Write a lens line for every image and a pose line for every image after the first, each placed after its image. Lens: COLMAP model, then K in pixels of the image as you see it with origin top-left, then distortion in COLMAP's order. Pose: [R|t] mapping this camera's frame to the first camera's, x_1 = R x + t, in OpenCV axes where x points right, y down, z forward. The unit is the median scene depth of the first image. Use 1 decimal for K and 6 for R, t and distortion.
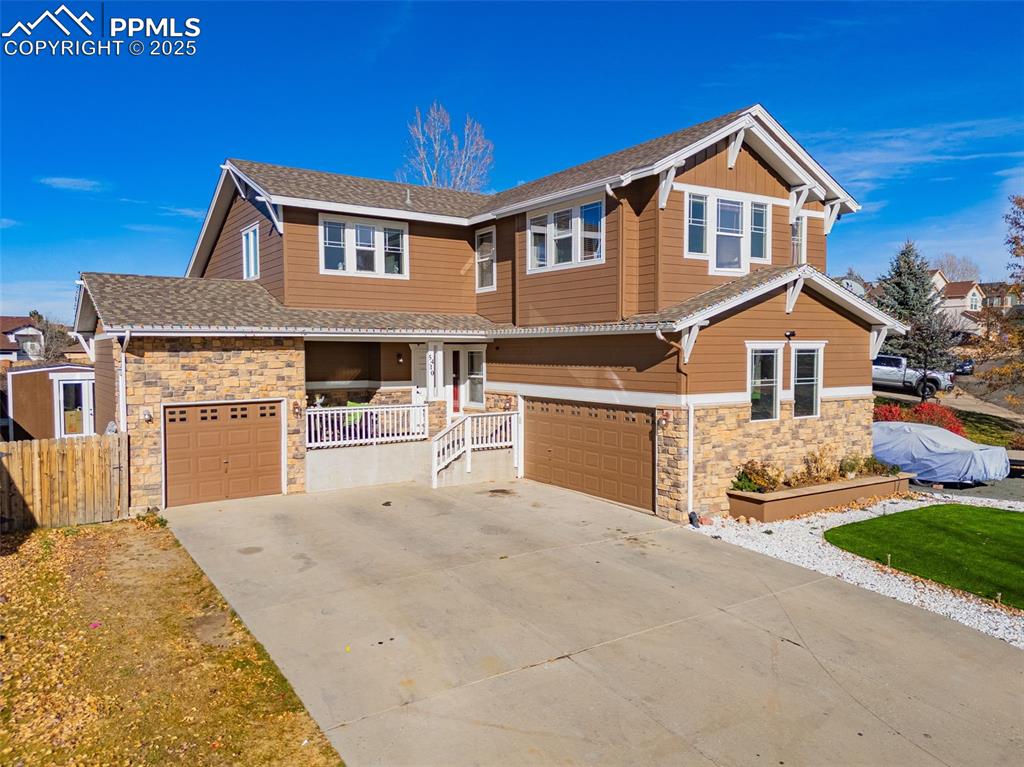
lens RADIAL K [[753.2, 0, 512.0], [0, 753.2, 383.5], [0, 0, 1]] dist [0.068311, -0.002606]
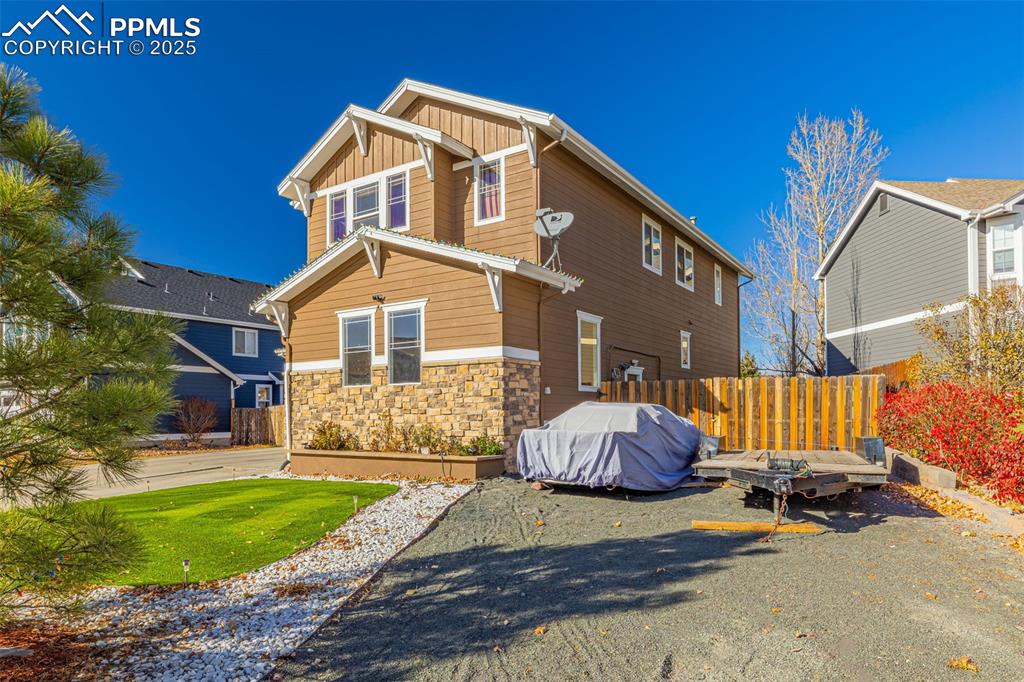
lens RADIAL K [[623.8, 0, 531.2], [0, 623.8, 405.7], [0, 0, 1]] dist [0.000750, 0.000128]
pose [[0.404186, -0.011526, -0.914604, 1.155223], [-0.033240, 0.999075, -0.027280, 0.086961], [0.914073, 0.041427, 0.403429, 0.844329]]
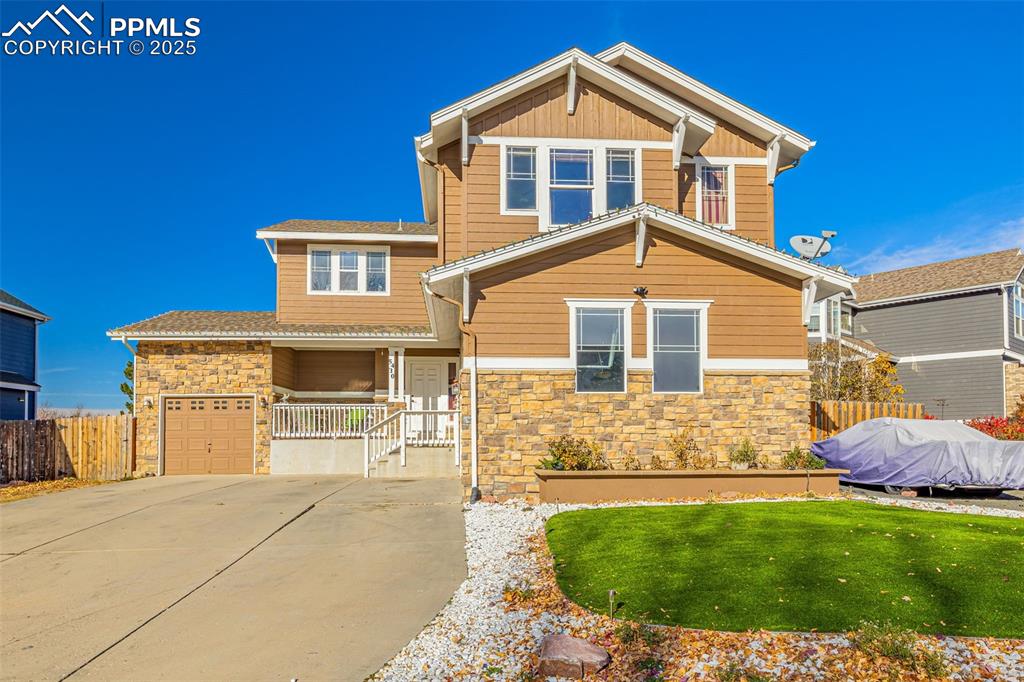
lens RADIAL K [[651.4, 0, 507.8], [0, 651.4, 427.4], [0, 0, 1]] dist [-0.002210, 0.000088]
pose [[0.874216, -0.007664, -0.485477, 0.572292], [-0.021394, 0.998296, -0.054285, 0.124264], [0.485066, 0.057843, 0.872562, 0.306952]]
